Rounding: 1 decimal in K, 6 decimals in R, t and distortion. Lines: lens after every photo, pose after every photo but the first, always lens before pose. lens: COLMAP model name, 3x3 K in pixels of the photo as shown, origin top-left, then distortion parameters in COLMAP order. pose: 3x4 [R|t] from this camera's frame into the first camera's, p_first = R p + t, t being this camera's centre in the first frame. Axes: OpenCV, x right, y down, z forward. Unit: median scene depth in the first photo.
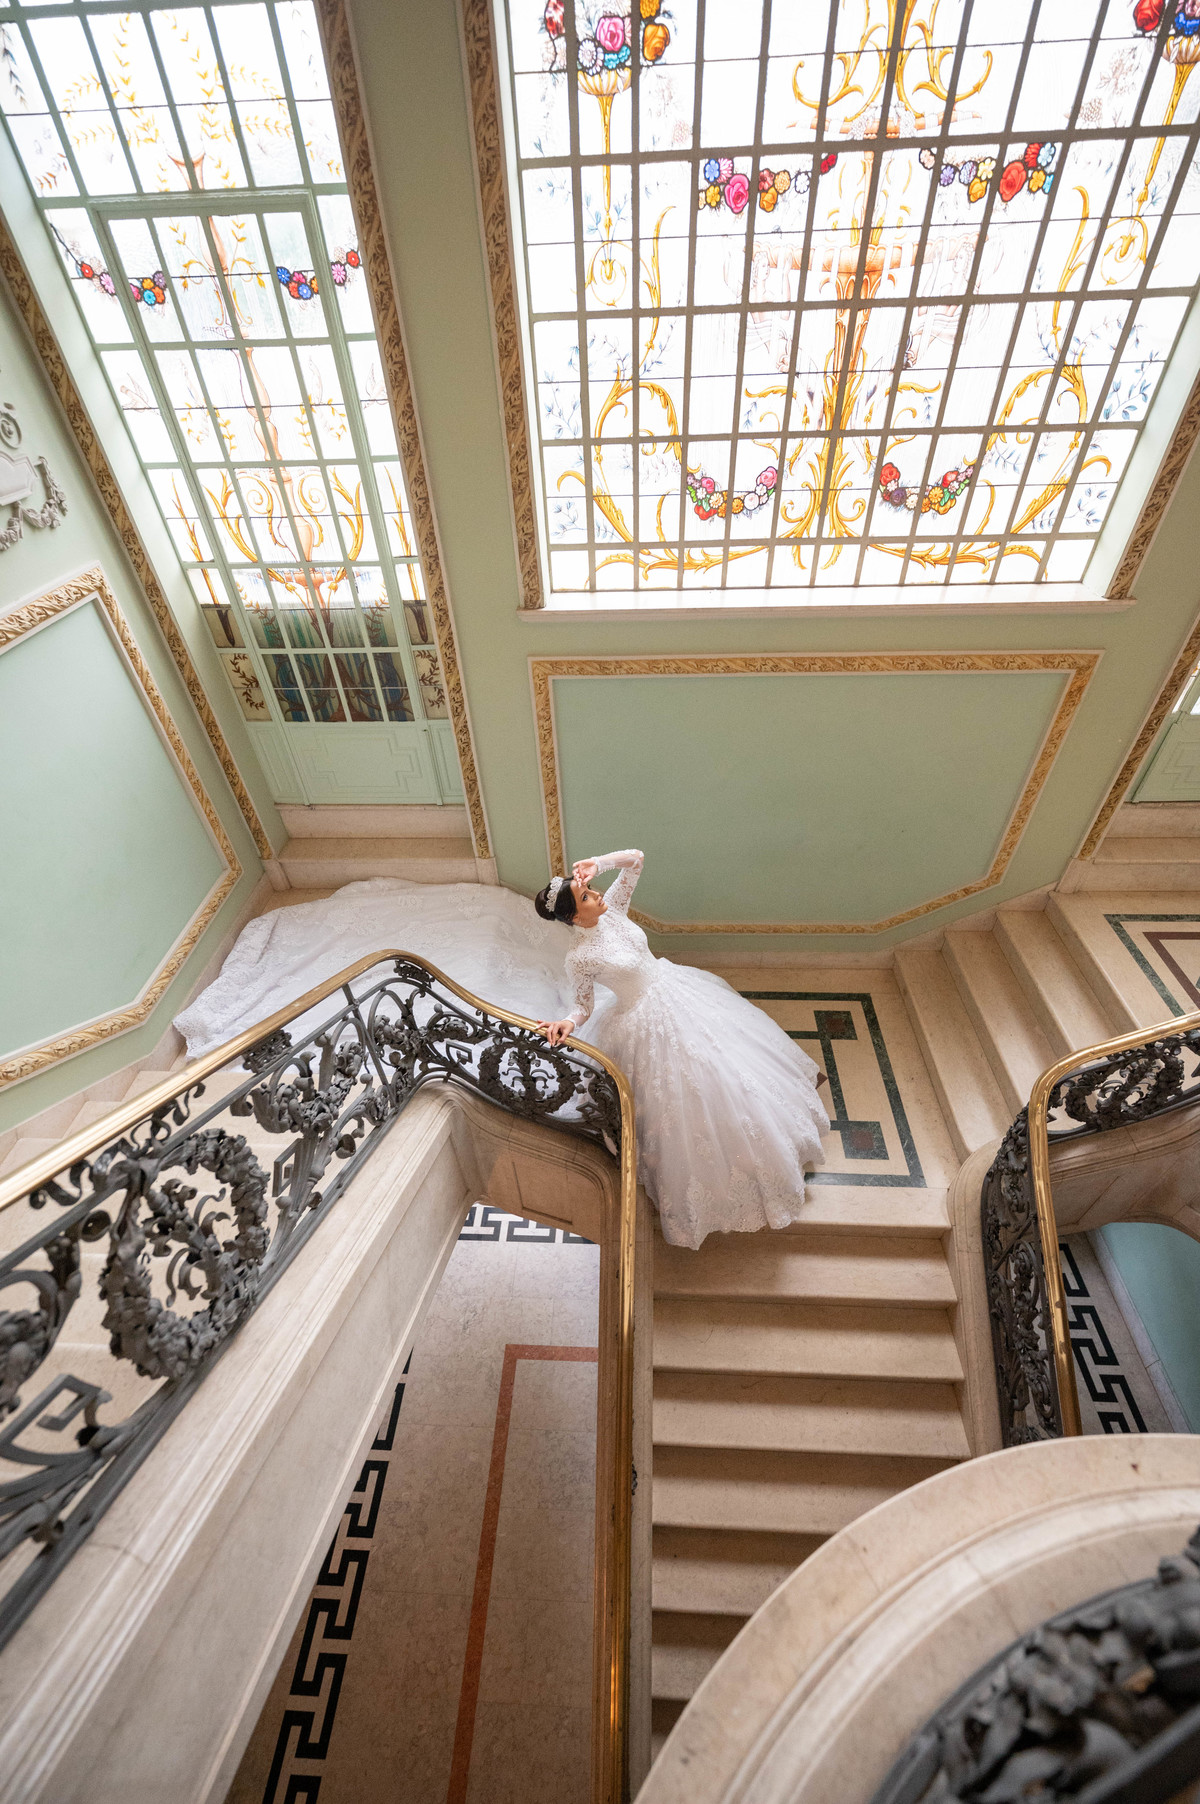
lens RADIAL K [[722.1, 0, 604.0], [0, 722.1, 908.7], [0, 0, 1]] dist [-0.000582, 0.000395]
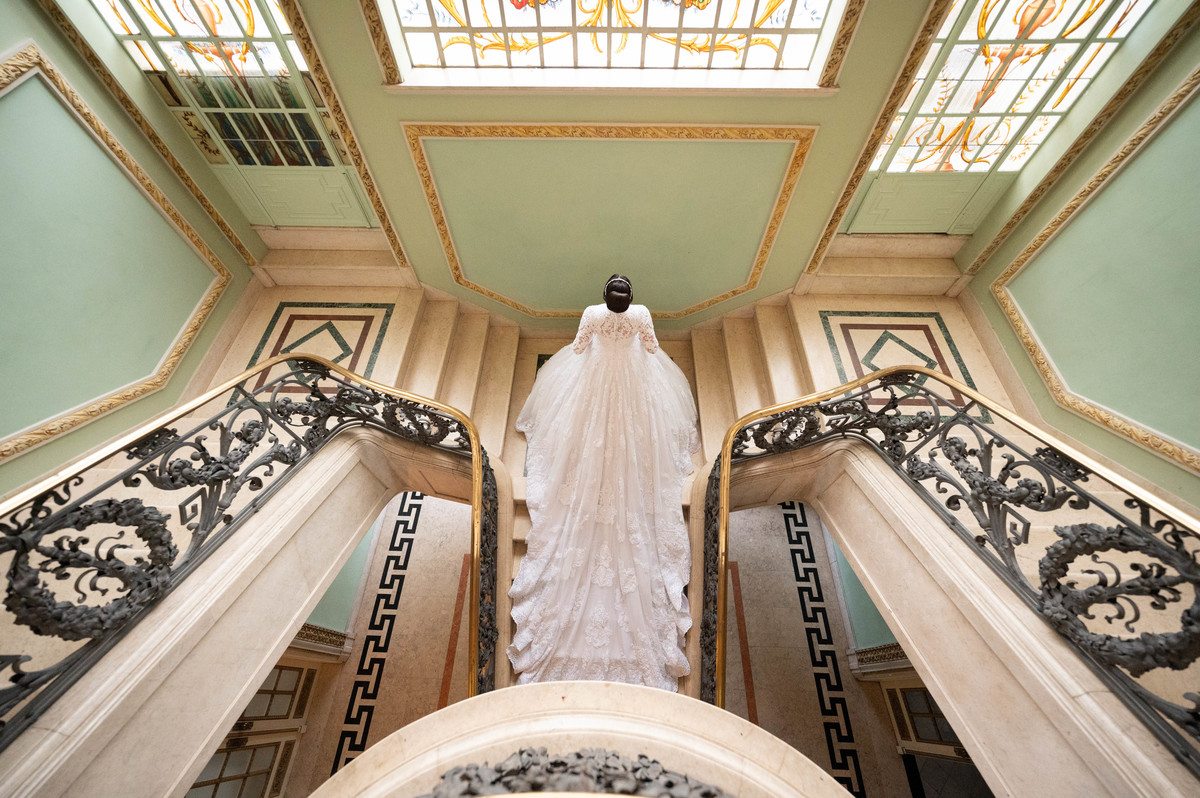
lens RADIAL K [[478.0, 0, 595.6], [0, 478.0, 394.6], [0, 0, 1]] dist [-0.000909, 0.000174]
pose [[0.999598, 0.002362, 0.028267, 0.252231], [-0.009625, 0.965649, 0.259673, -0.099850], [-0.026682, -0.259840, 0.965283, 0.001662]]
